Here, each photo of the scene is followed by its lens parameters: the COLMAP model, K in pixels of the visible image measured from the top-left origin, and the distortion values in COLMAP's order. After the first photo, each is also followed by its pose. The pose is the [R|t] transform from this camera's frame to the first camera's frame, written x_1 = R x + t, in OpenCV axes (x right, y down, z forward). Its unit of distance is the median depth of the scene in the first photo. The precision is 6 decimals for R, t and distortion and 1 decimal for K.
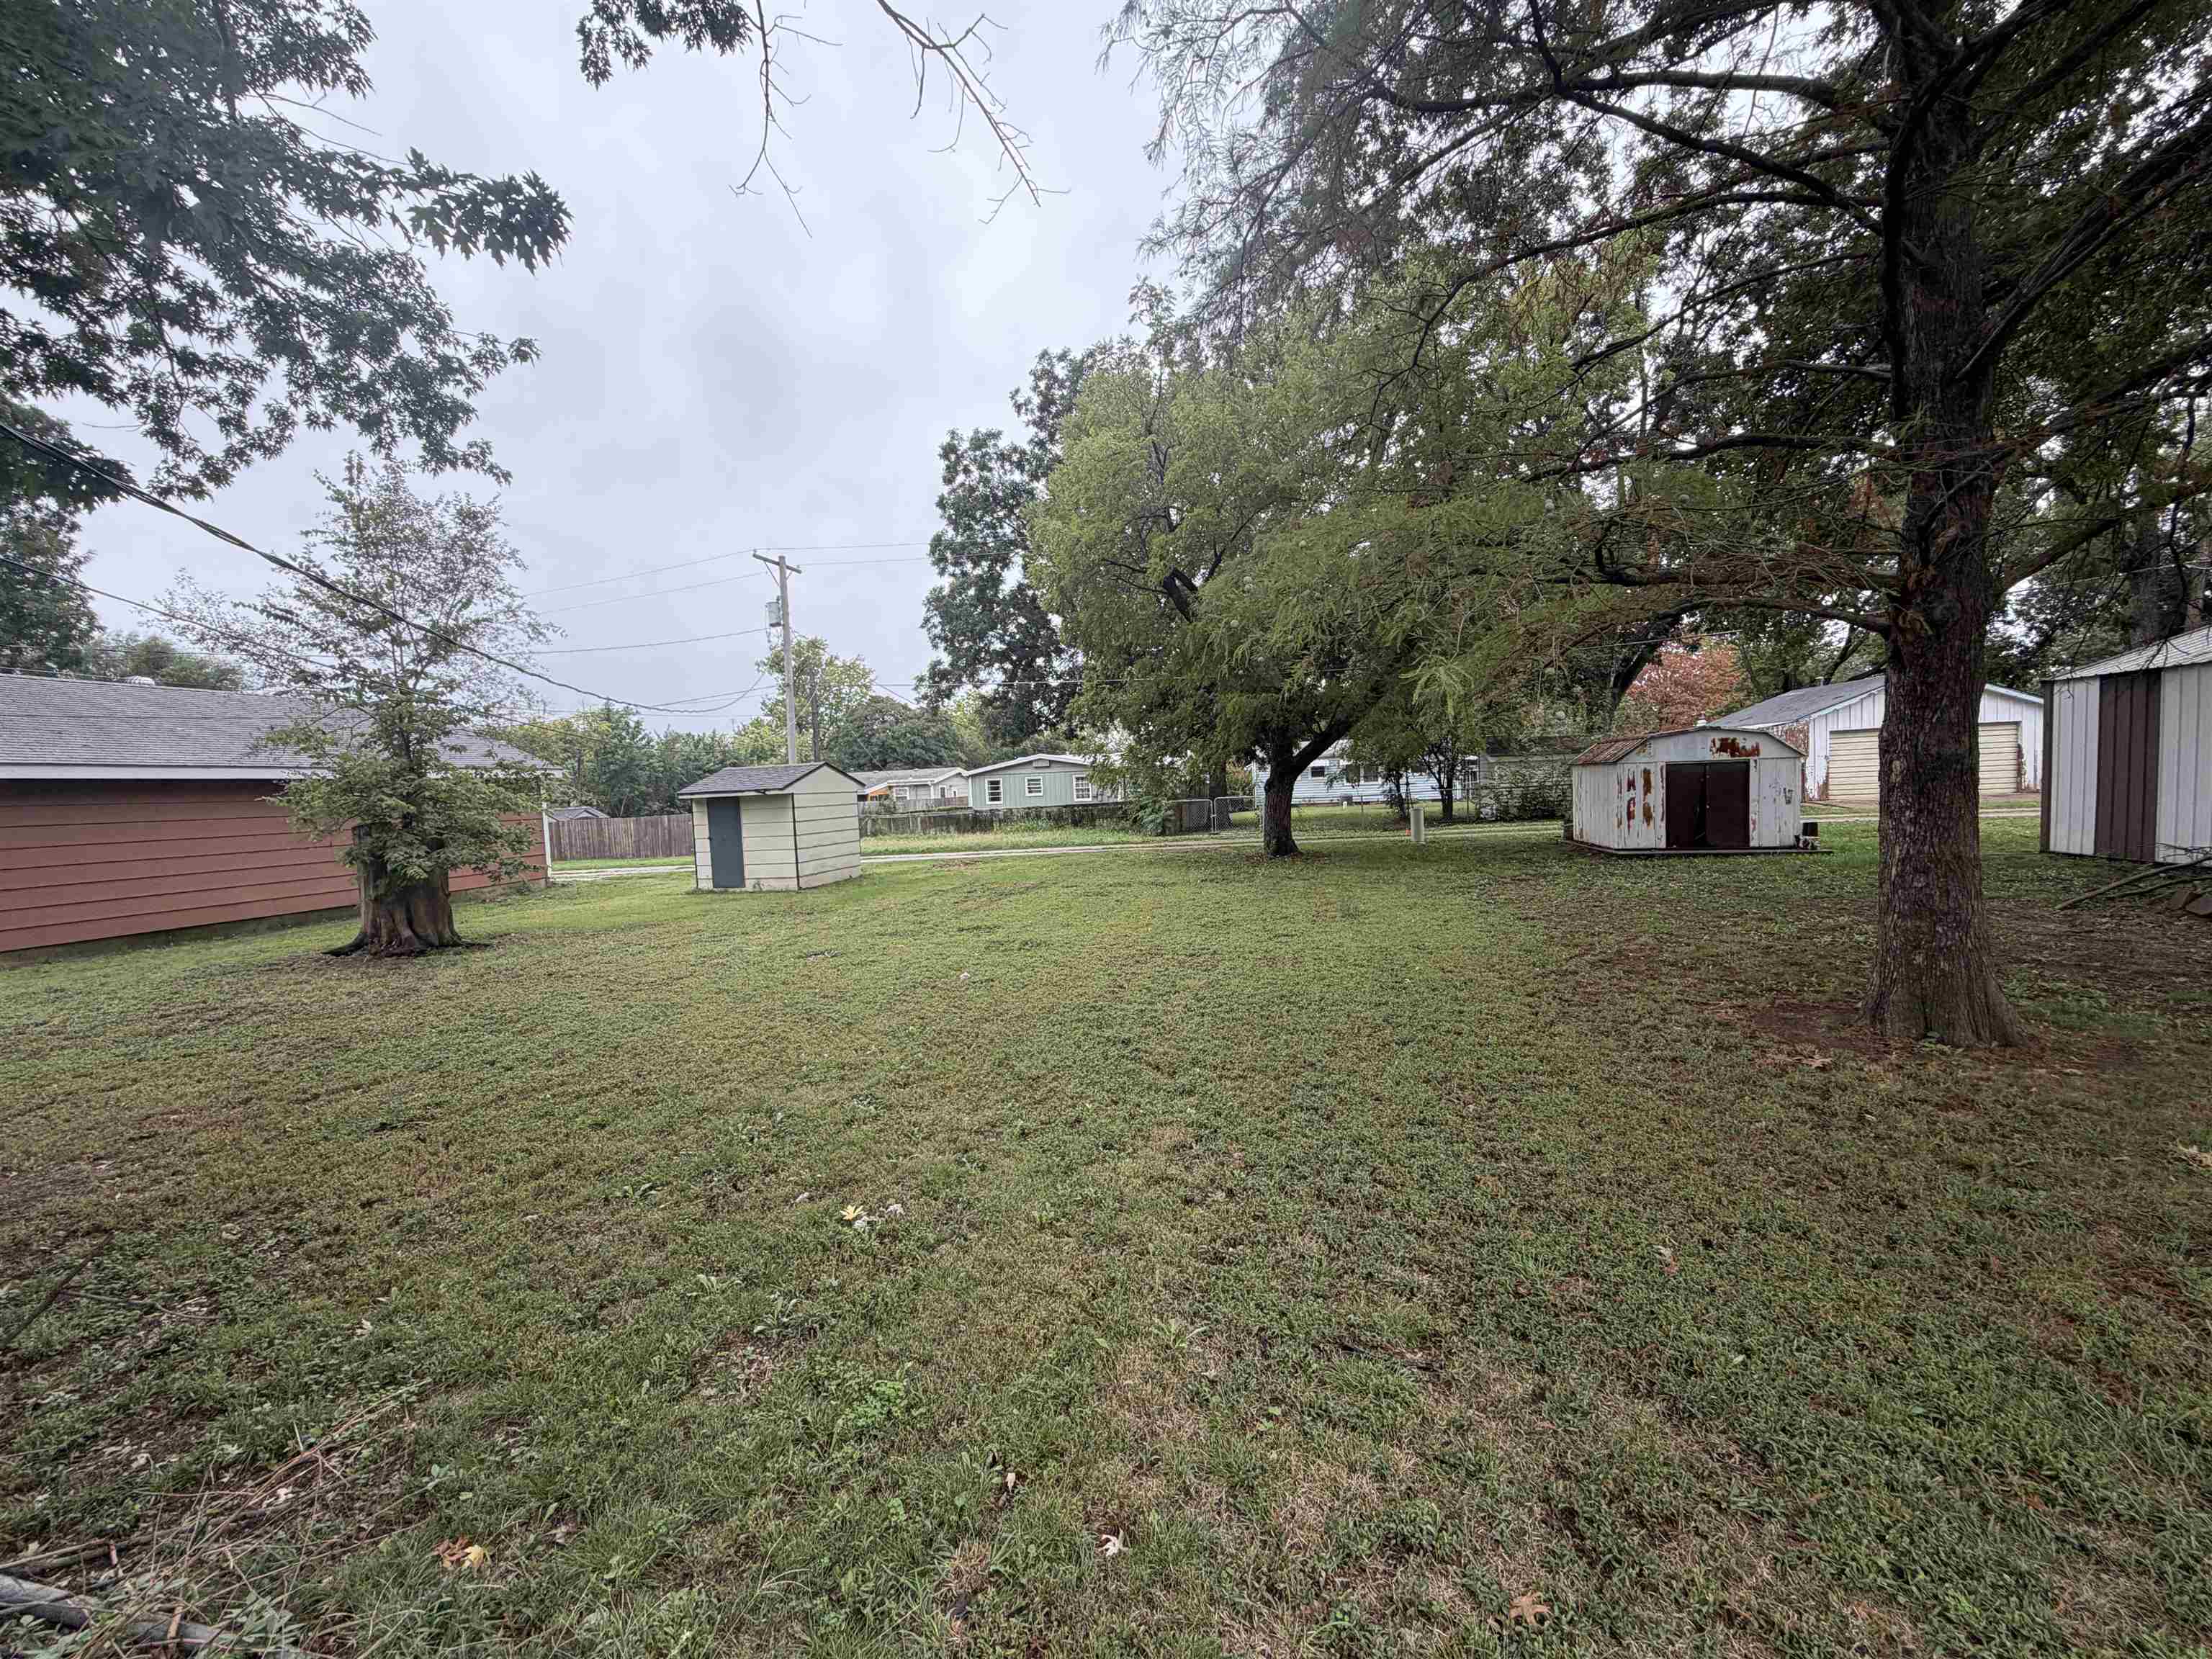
lens RADIAL K [[881.4, 0, 1094.4], [0, 881.4, 828.3], [0, 0, 1]] dist [0.000769, 0.000112]
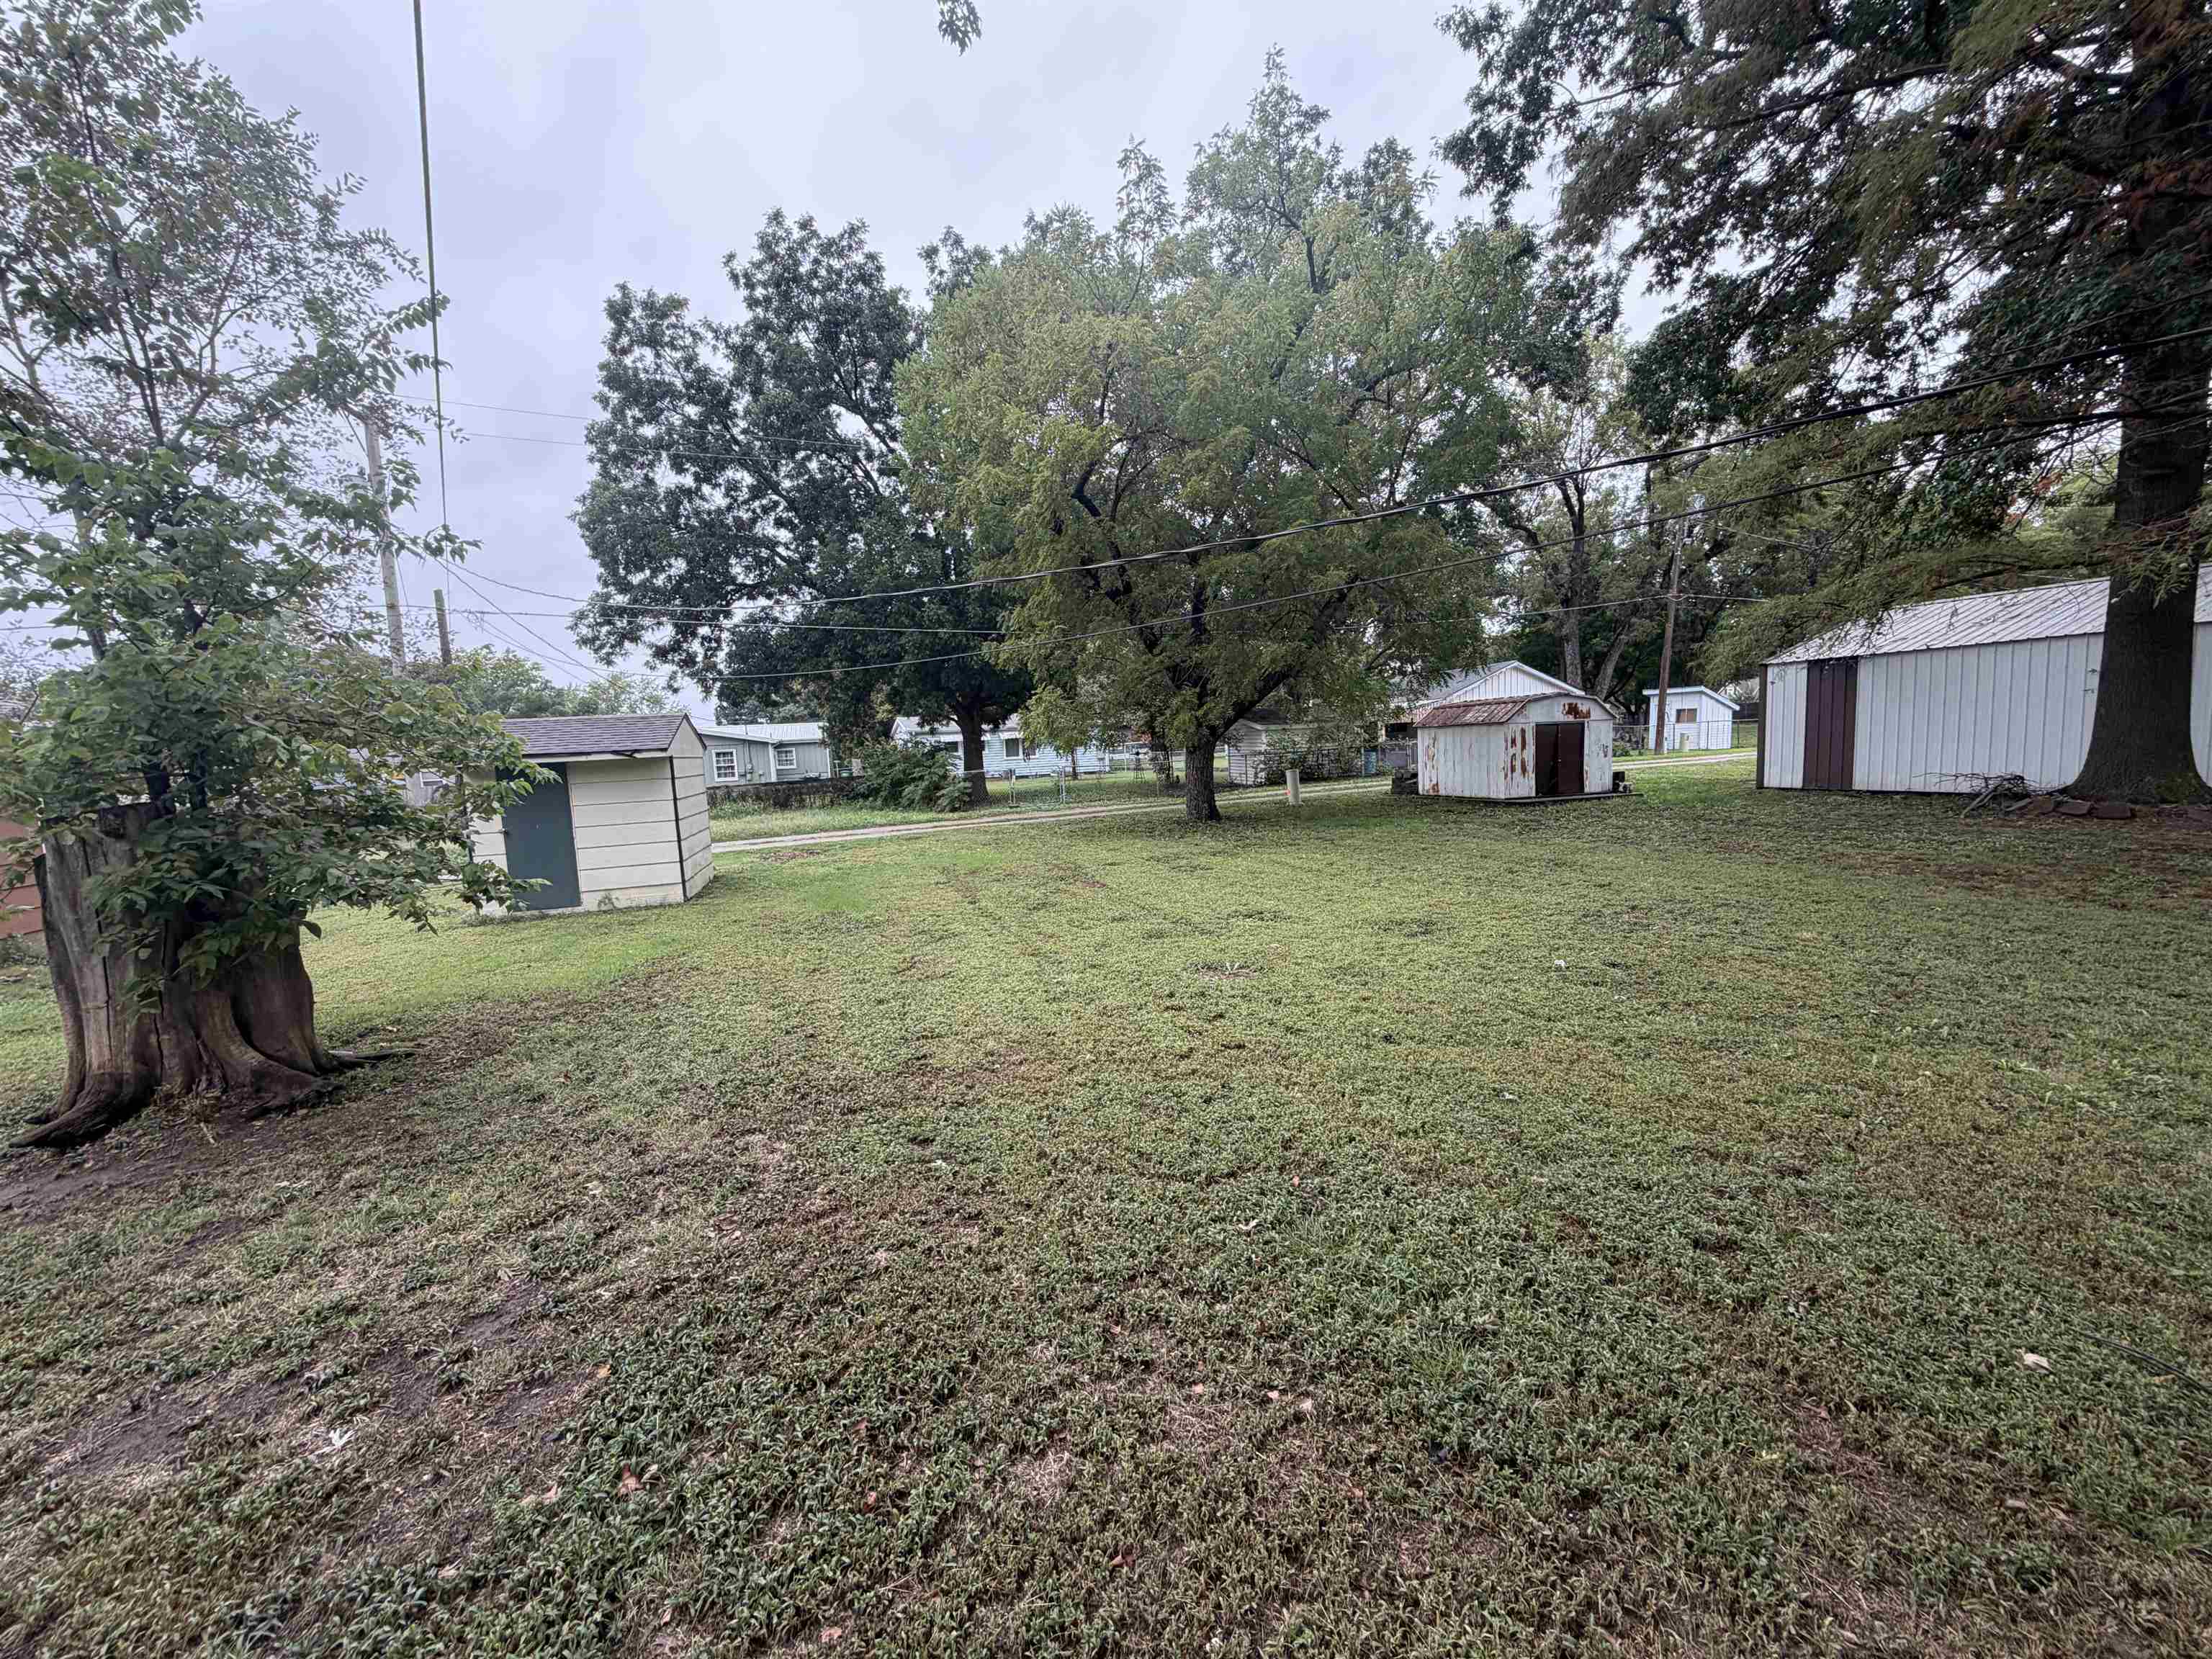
lens RADIAL K [[881.4, 0, 1106.4], [0, 881.4, 825.7], [0, 0, 1]] dist [0.000769, 0.000112]
pose [[0.853439, -0.047186, 0.519052, -0.408650], [0.038734, 0.998881, 0.027119, 0.007083], [-0.519752, -0.003040, 0.854312, 0.267365]]
